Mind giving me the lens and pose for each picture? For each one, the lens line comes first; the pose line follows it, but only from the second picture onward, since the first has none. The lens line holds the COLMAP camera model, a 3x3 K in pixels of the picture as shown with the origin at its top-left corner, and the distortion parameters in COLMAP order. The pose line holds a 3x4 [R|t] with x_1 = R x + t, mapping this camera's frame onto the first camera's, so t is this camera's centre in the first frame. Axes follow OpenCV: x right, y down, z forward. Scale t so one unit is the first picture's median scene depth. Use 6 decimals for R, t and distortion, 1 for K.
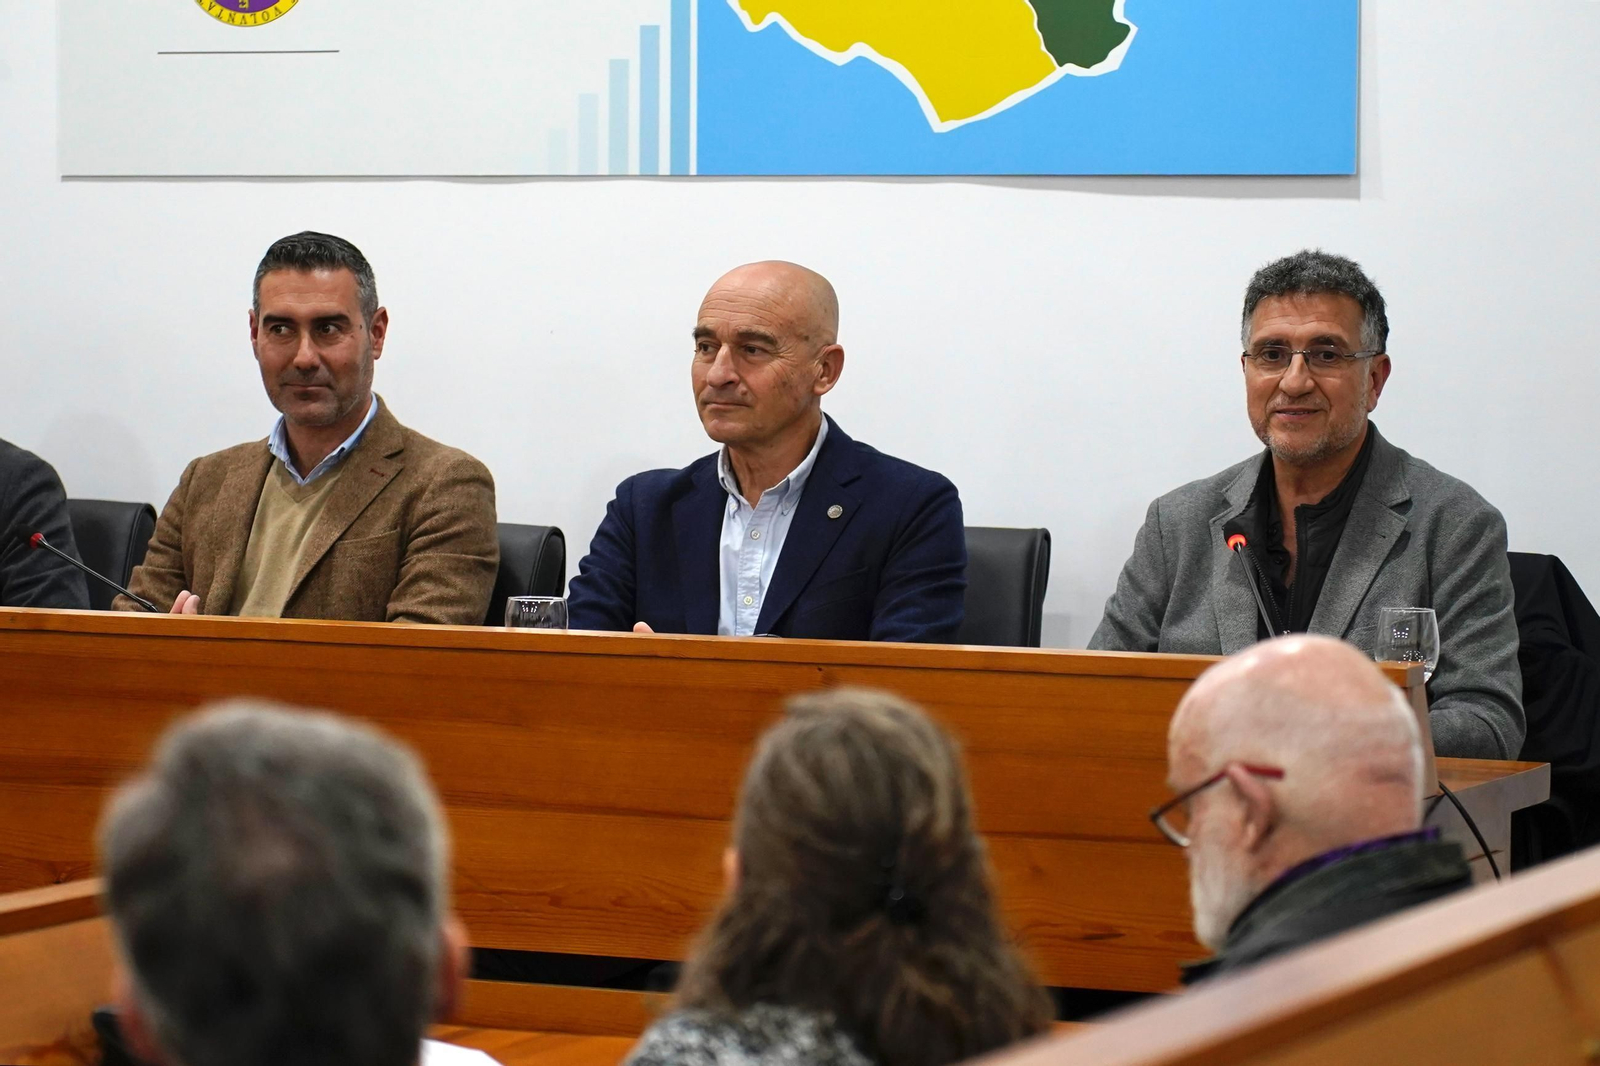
lens RADIAL K [[5076.4, 0, 802.6], [0, 5076.4, 530.0], [0, 0, 1]] dist [-0.230911, 0.000000]
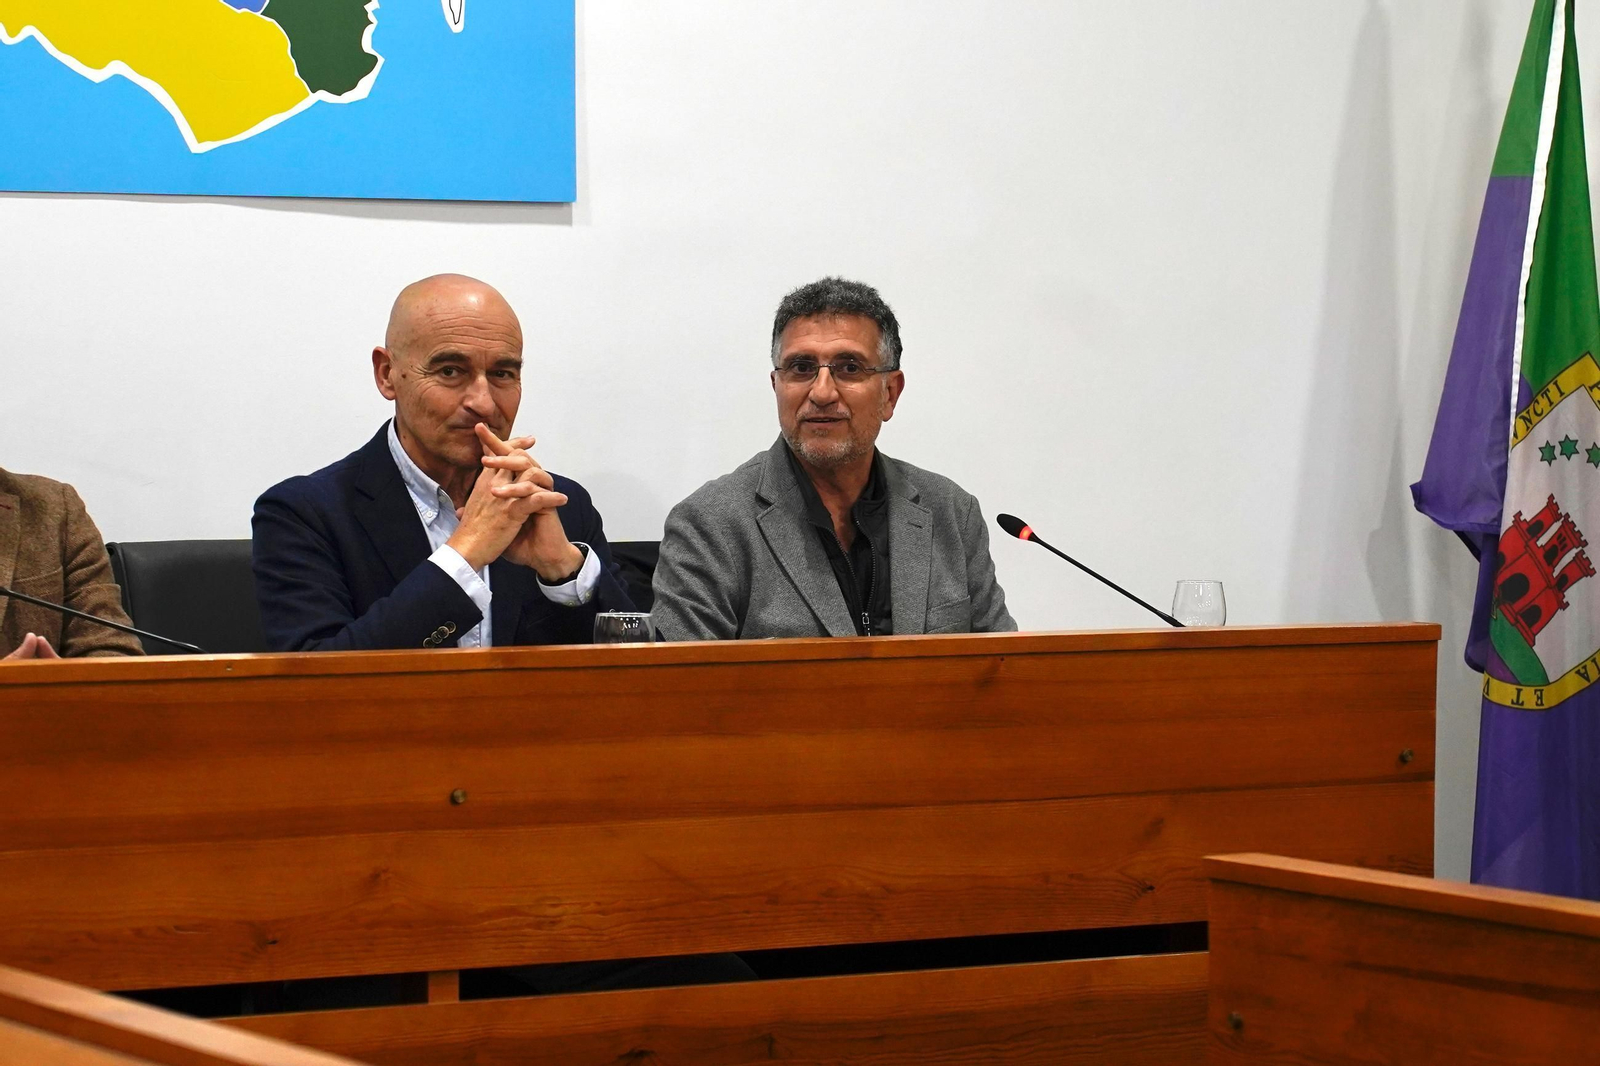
lens RADIAL K [[5076.4, 0, 803.5], [0, 5076.4, 531.5], [0, 0, 1]] dist [-0.230911, 0.000000]
pose [[0.562611, -0.035678, 0.825951, -0.830987], [0.031700, 0.999265, 0.021571, -0.023002], [-0.826114, 0.014046, 0.563329, 0.369154]]
